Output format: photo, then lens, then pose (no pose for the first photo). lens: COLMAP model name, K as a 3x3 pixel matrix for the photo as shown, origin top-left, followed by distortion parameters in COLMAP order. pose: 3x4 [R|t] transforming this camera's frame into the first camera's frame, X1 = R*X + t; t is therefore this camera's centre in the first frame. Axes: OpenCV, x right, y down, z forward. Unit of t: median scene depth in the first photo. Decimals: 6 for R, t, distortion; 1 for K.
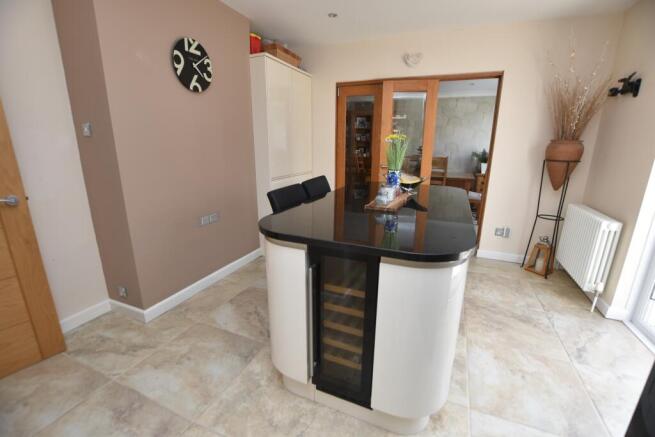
lens RADIAL K [[286.5, 0, 327.5], [0, 286.5, 218.5], [0, 0, 1]] dist [-0.032385, 0.000389]
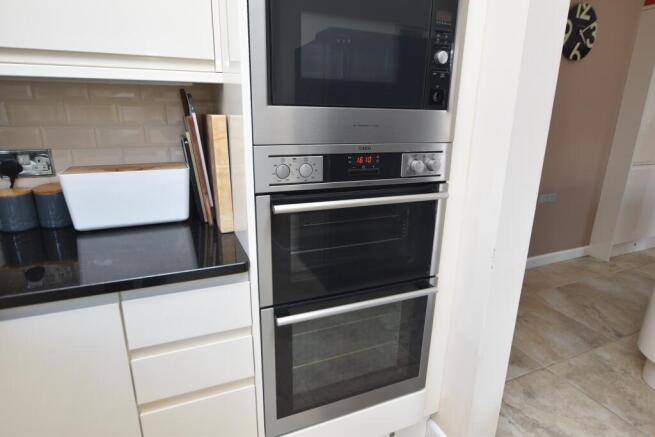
lens RADIAL K [[362.2, 0, 327.5], [0, 362.2, 218.5], [0, 0, 1]] dist [-0.018118, 0.000269]
pose [[0.720705, 0.204651, -0.662346, -0.165068], [-0.188196, 0.977311, 0.097191, 0.101621], [0.667208, 0.054605, 0.742867, -0.401057]]
